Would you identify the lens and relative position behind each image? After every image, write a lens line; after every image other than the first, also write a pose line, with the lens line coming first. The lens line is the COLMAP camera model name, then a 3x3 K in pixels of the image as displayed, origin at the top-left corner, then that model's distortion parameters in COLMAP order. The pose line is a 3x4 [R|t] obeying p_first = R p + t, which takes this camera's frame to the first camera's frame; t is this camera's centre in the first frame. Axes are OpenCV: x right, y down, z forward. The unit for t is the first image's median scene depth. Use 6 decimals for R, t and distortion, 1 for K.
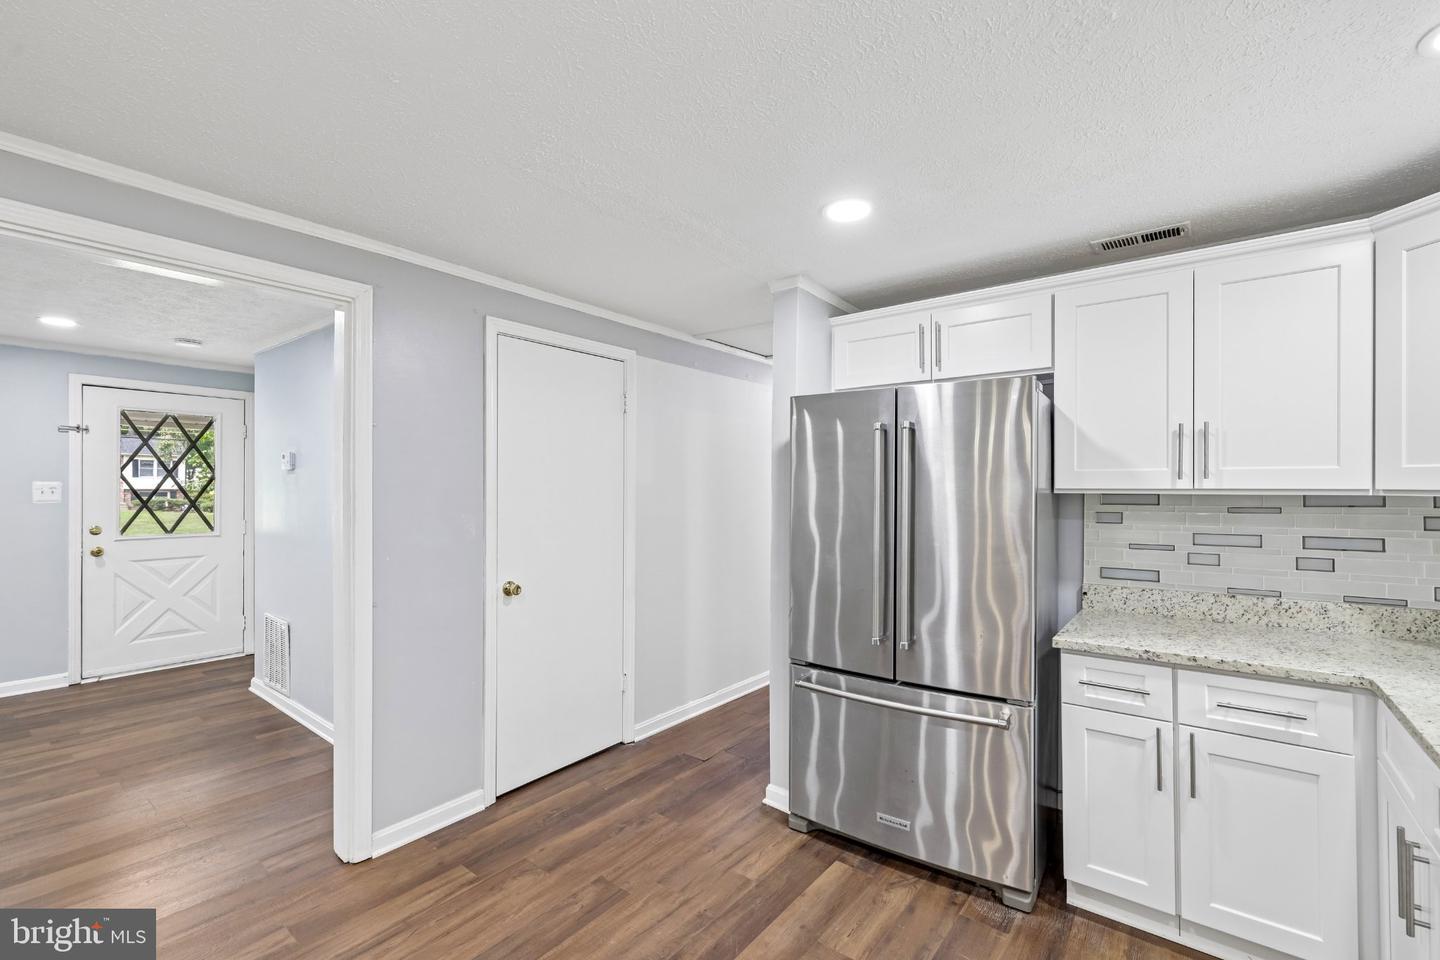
lens RADIAL K [[628.1, 0, 723.7], [0, 628.1, 483.4], [0, 0, 1]] dist [0.000123, 0.000131]
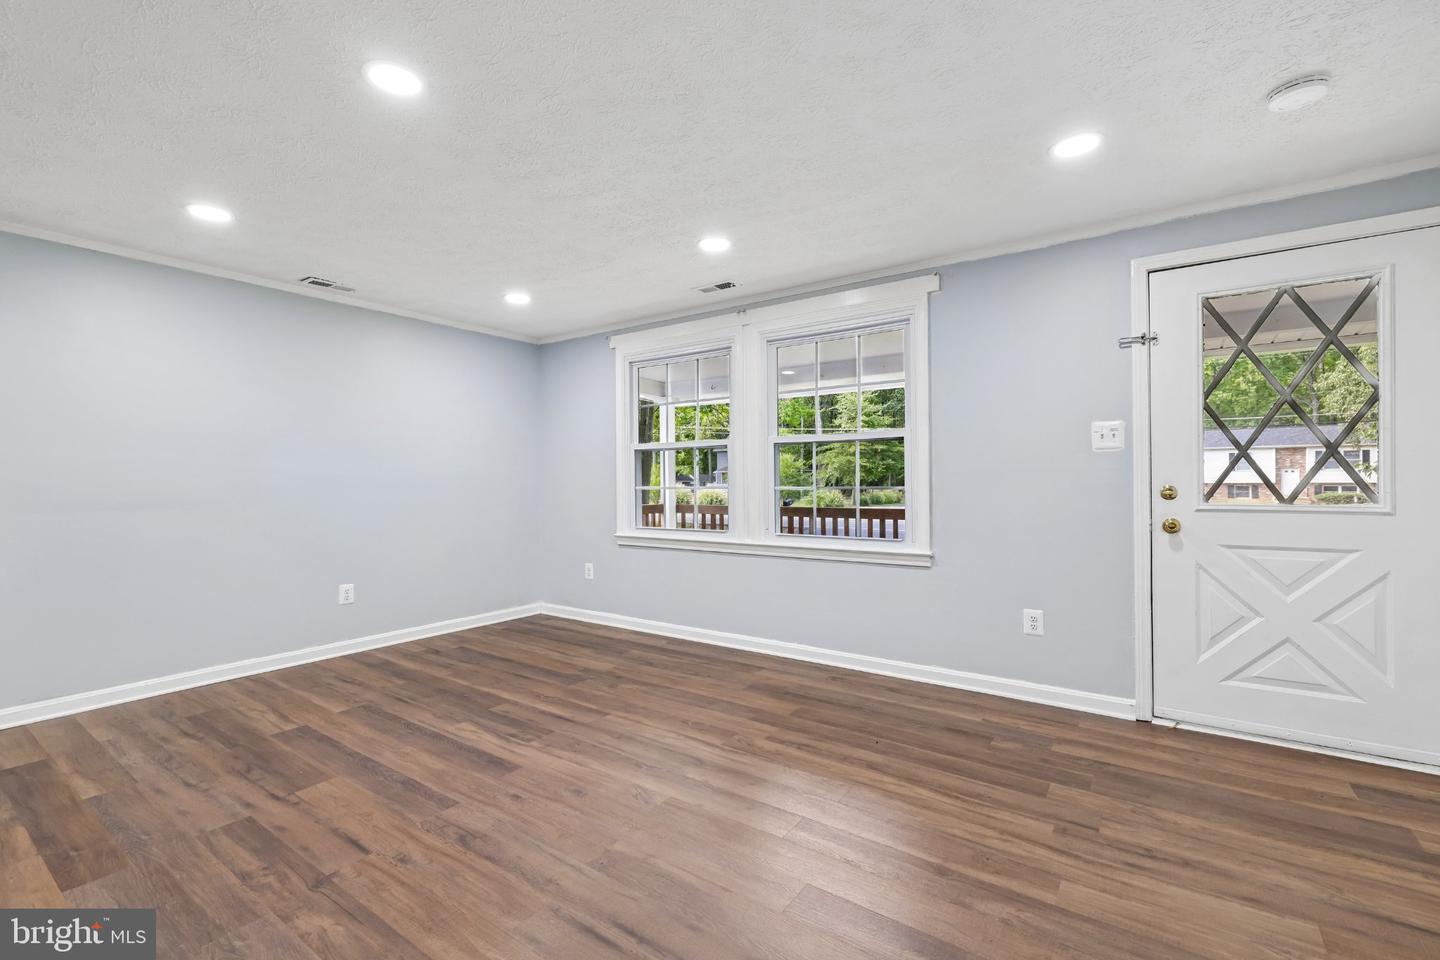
lens RADIAL K [[630.4, 0, 698.3], [0, 630.4, 483.6], [0, 0, 1]] dist [-0.002080, -0.000512]
pose [[0.034391, -0.005594, -0.999393, -0.375355], [0.009974, 0.999936, -0.005254, 0.065223], [0.999359, -0.009787, 0.034445, 0.502063]]
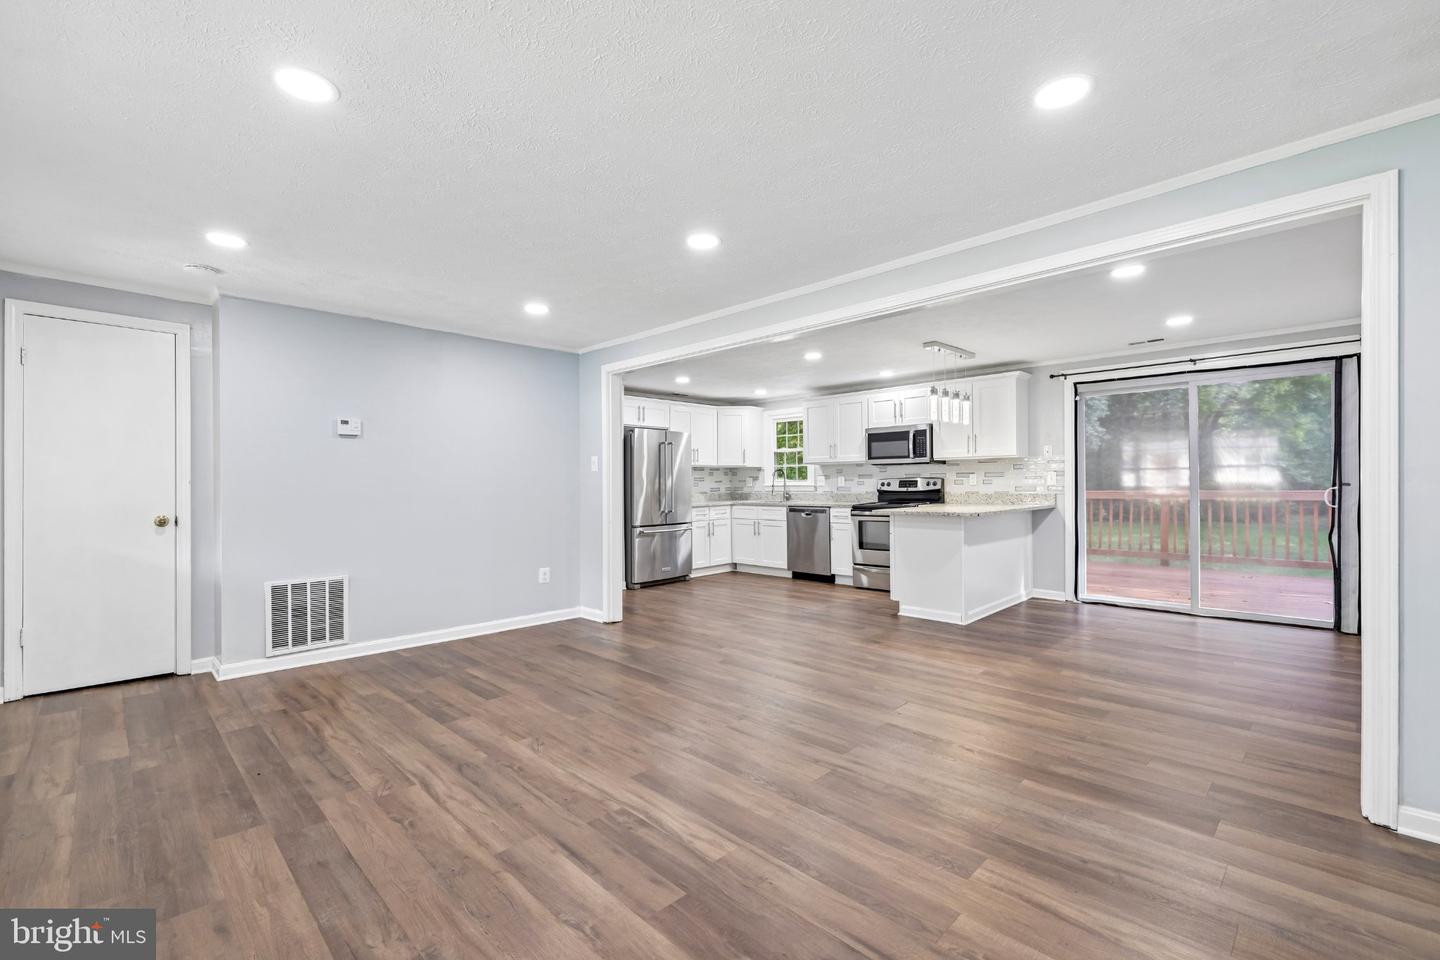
lens RADIAL K [[628.1, 0, 723.7], [0, 628.1, 483.4], [0, 0, 1]] dist [0.000123, 0.000131]
pose [[0.099896, -0.006085, 0.994979, -1.523627], [-0.000850, 0.999980, 0.006201, 0.048774], [-0.994998, -0.001465, 0.099889, 0.215790]]
